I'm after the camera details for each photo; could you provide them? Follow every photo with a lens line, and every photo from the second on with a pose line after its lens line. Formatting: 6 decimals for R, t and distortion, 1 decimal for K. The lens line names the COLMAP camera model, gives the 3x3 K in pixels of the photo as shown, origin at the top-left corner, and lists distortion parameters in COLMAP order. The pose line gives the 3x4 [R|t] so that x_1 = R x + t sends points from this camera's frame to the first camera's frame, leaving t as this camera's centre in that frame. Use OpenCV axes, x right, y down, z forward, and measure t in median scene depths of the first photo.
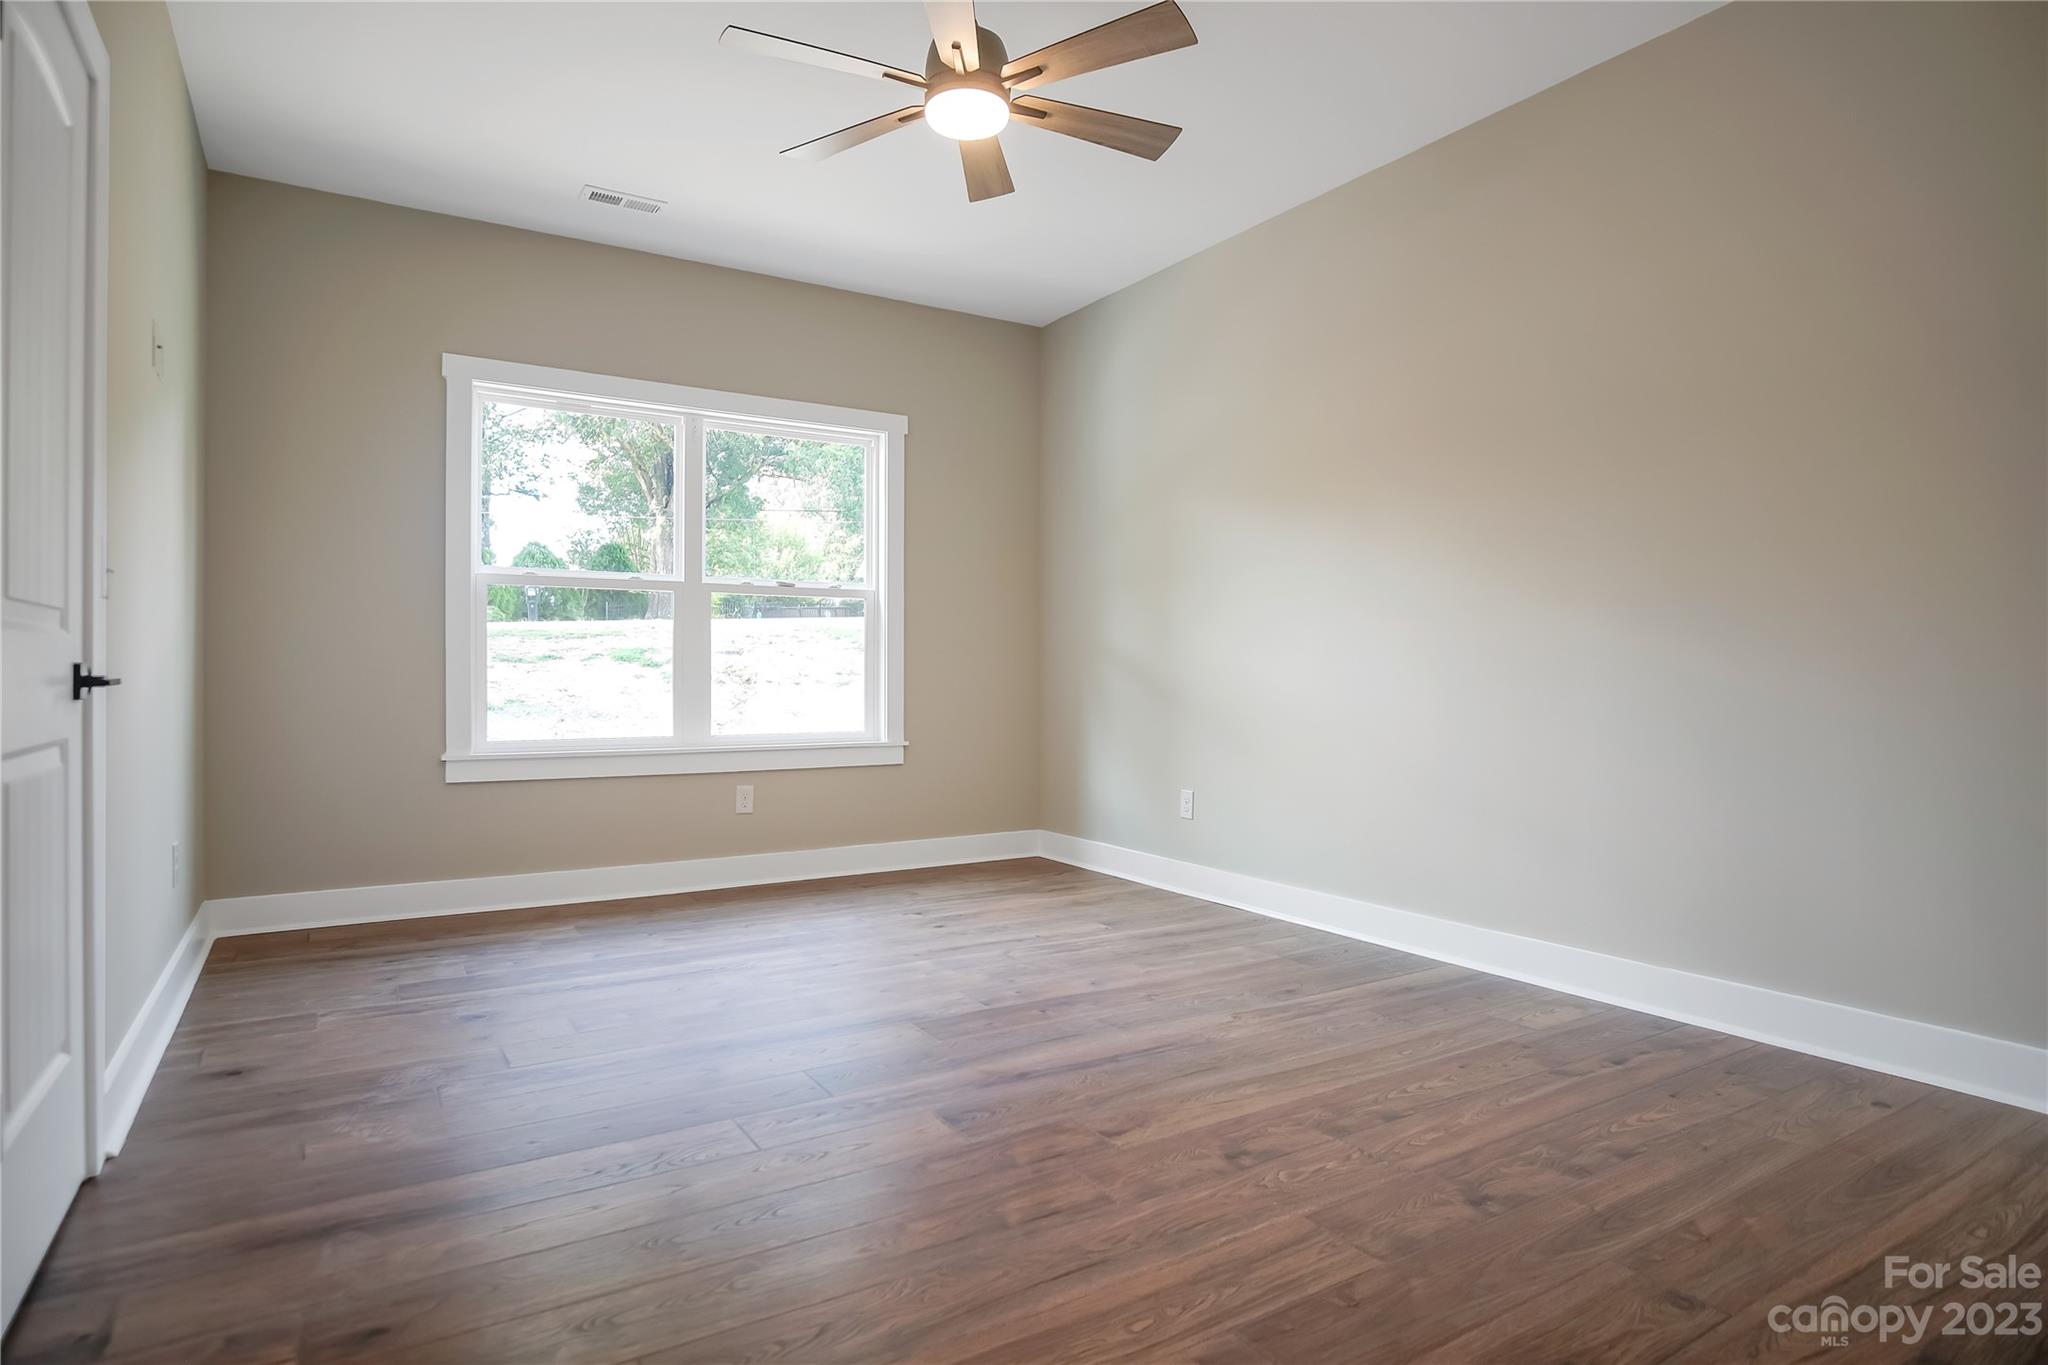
lens RADIAL K [[1106.0, 0, 1024.0], [0, 1106.0, 682.5], [0, 0, 1]] dist [-0.036279, 0.008004]
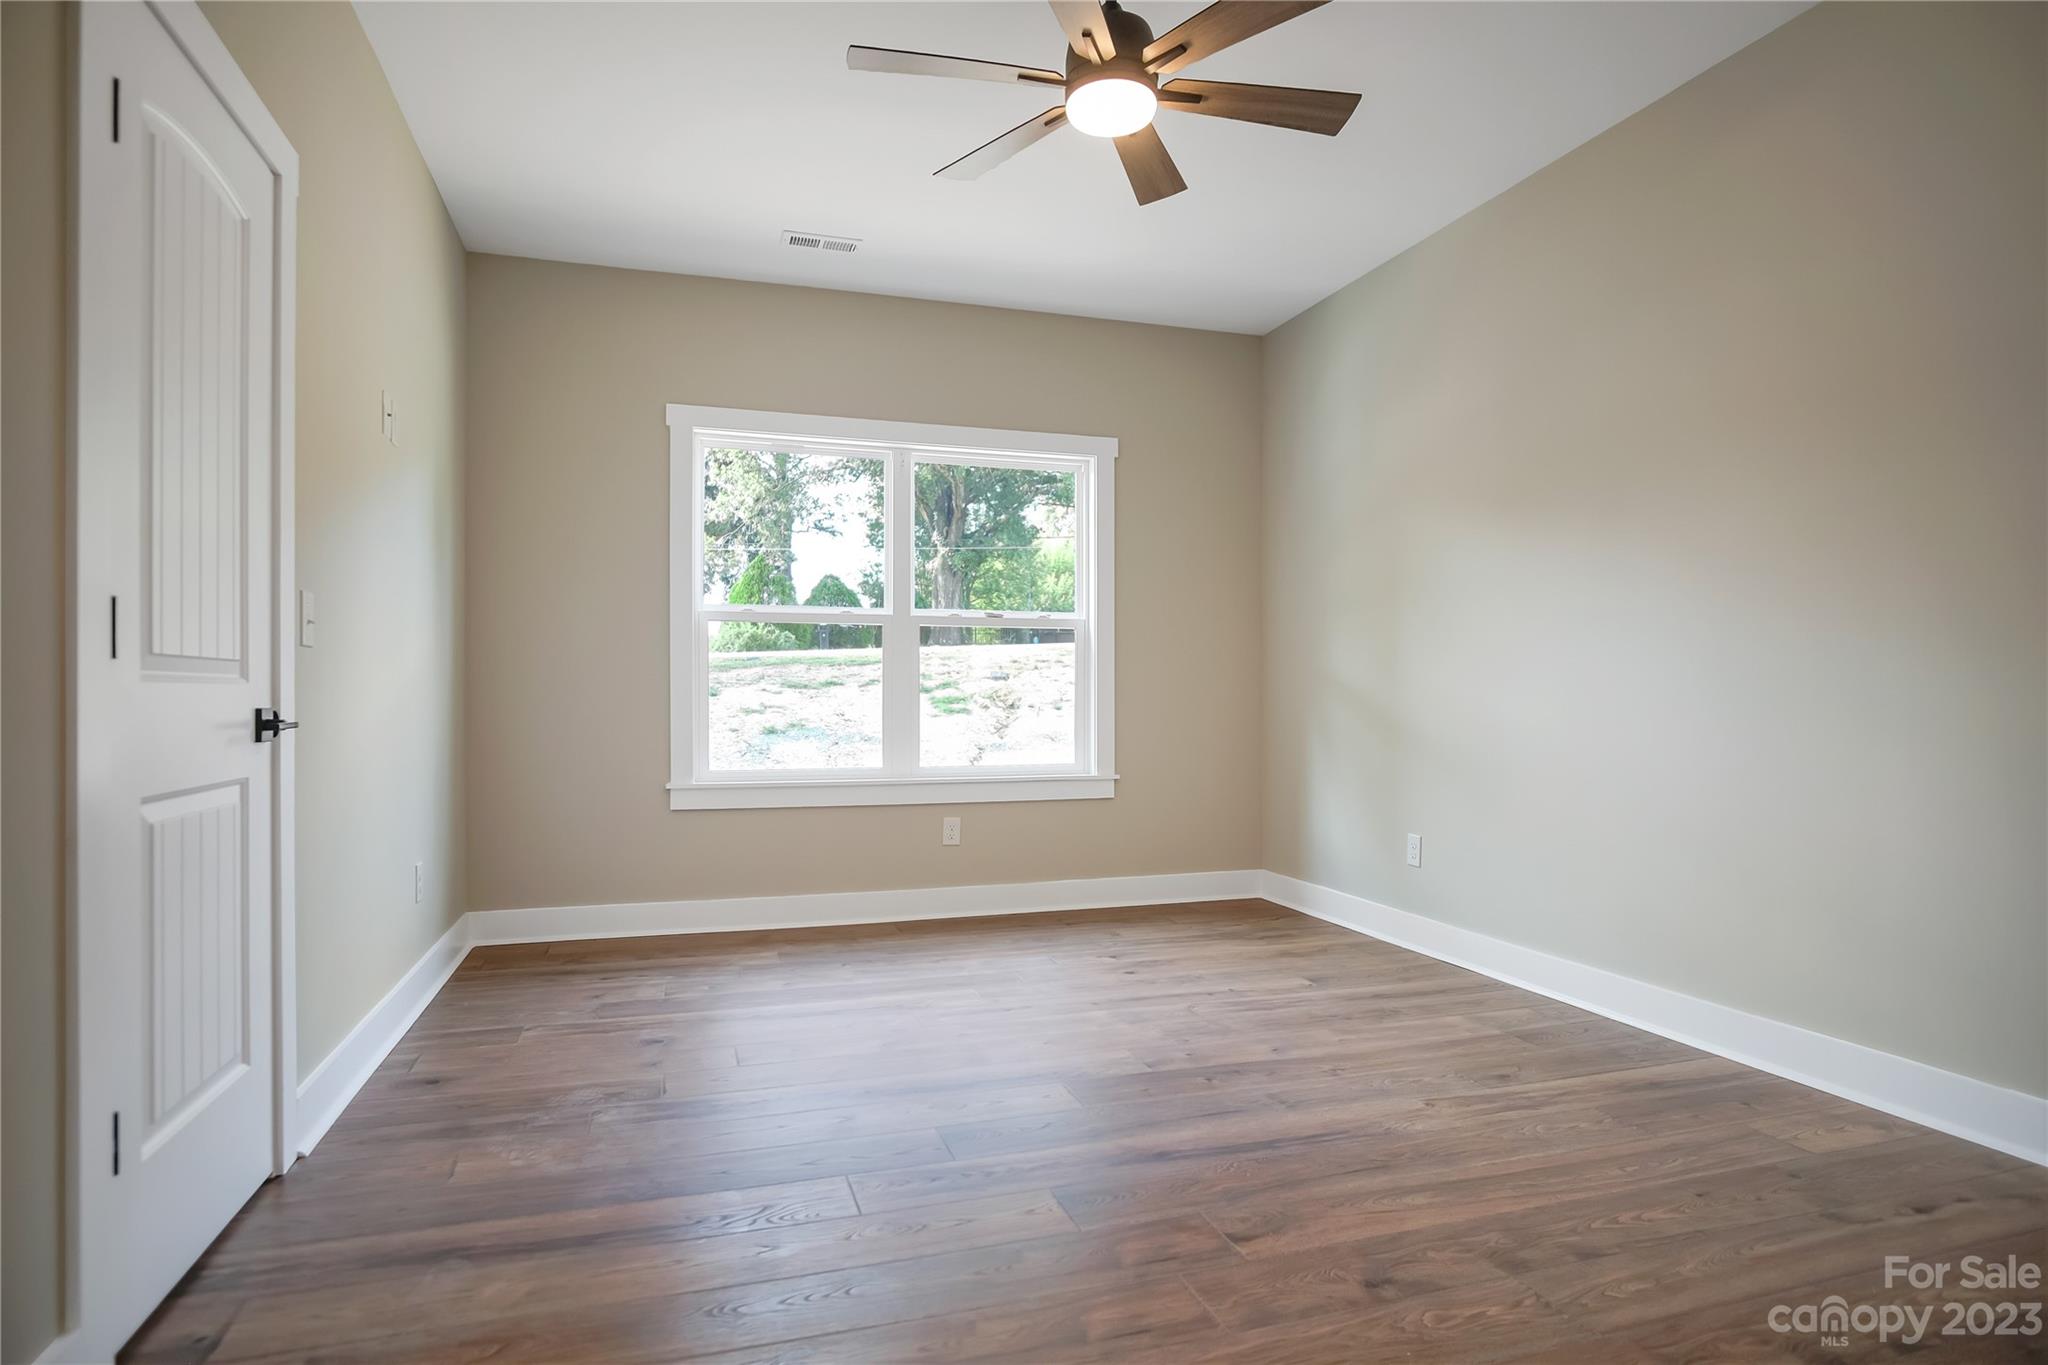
lens RADIAL K [[1104.9, 0, 1021.5], [0, 1104.9, 709.9], [0, 0, 1]] dist [-0.037160, 0.011140]
pose [[0.969034, 0.000951, -0.246924, 0.092335], [-0.000009, 0.999993, 0.003816, -0.012856], [0.246926, -0.003696, 0.969027, 0.076591]]
